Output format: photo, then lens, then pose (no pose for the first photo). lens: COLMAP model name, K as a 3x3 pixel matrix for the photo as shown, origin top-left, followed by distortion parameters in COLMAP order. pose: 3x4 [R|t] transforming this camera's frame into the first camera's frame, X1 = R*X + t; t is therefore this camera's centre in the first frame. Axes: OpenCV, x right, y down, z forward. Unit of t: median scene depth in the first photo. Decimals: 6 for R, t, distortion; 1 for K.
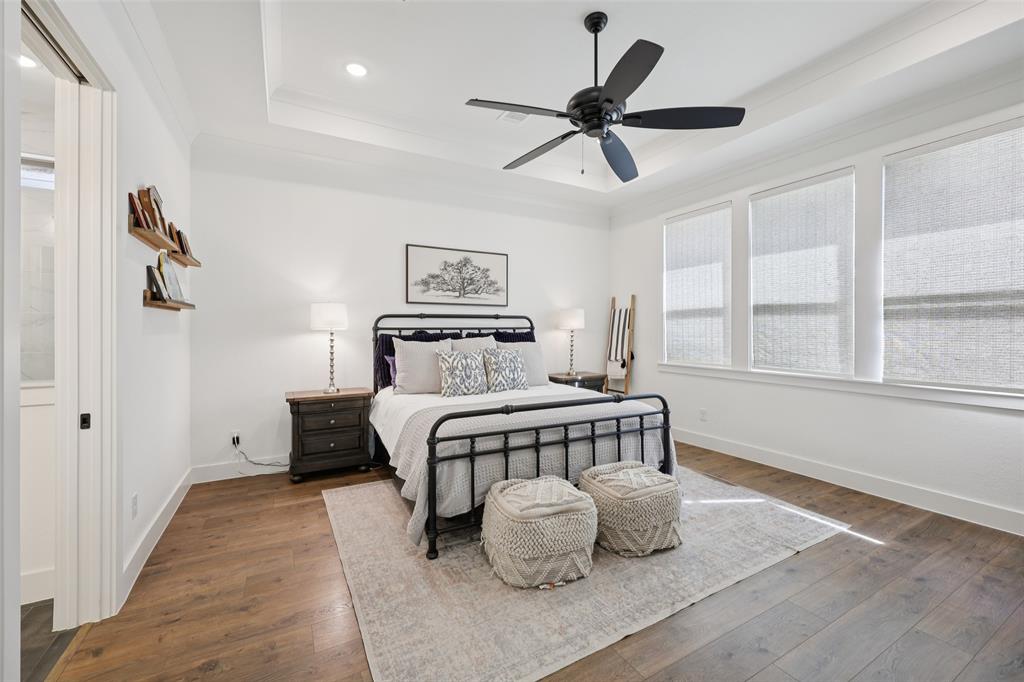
lens RADIAL K [[416.3, 0, 511.2], [0, 416.3, 338.0], [0, 0, 1]] dist [0.000844, -0.000081]
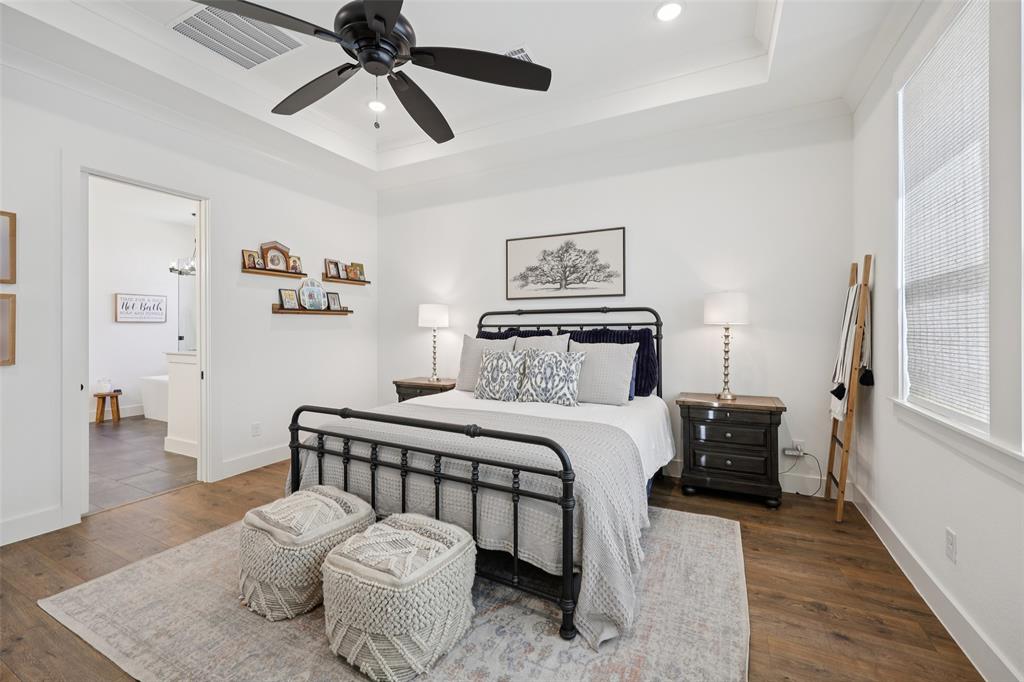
lens RADIAL K [[416.3, 0, 511.9], [0, 416.3, 330.9], [0, 0, 1]] dist [0.000844, -0.000081]
pose [[0.560647, 0.007122, -0.828024, 0.591748], [-0.012477, 0.999922, 0.000153, -0.010744], [0.827961, 0.010246, 0.560692, 0.475566]]
